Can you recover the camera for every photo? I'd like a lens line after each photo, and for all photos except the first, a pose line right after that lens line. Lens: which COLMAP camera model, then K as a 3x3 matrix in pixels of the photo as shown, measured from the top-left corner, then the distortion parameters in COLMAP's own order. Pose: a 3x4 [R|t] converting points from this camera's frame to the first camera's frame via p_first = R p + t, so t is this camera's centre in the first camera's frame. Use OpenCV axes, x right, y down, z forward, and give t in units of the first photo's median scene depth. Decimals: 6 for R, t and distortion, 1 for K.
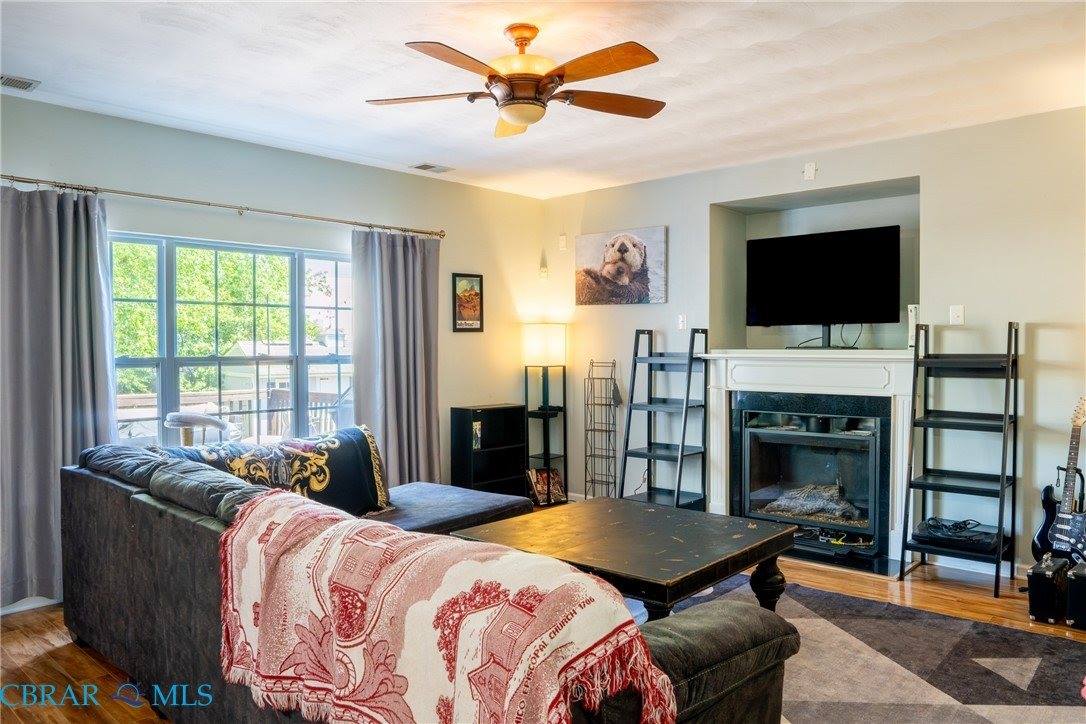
lens RADIAL K [[765.9, 0, 543.7], [0, 765.9, 361.3], [0, 0, 1]] dist [-0.000792, -0.001243]
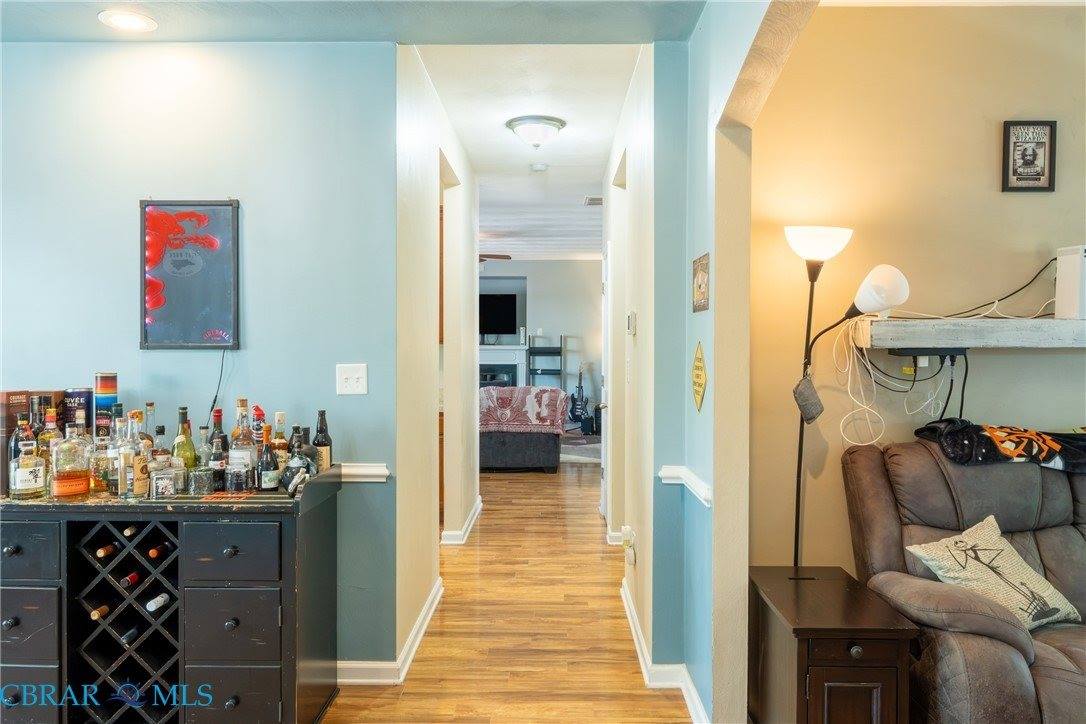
lens RADIAL K [[765.9, 0, 542.7], [0, 765.9, 361.1], [0, 0, 1]] dist [-0.000792, -0.001243]
pose [[0.753072, -0.006056, 0.657910, -1.188863], [0.006671, 0.999977, 0.001568, 0.034759], [-0.657904, 0.003208, 0.753095, -0.977115]]
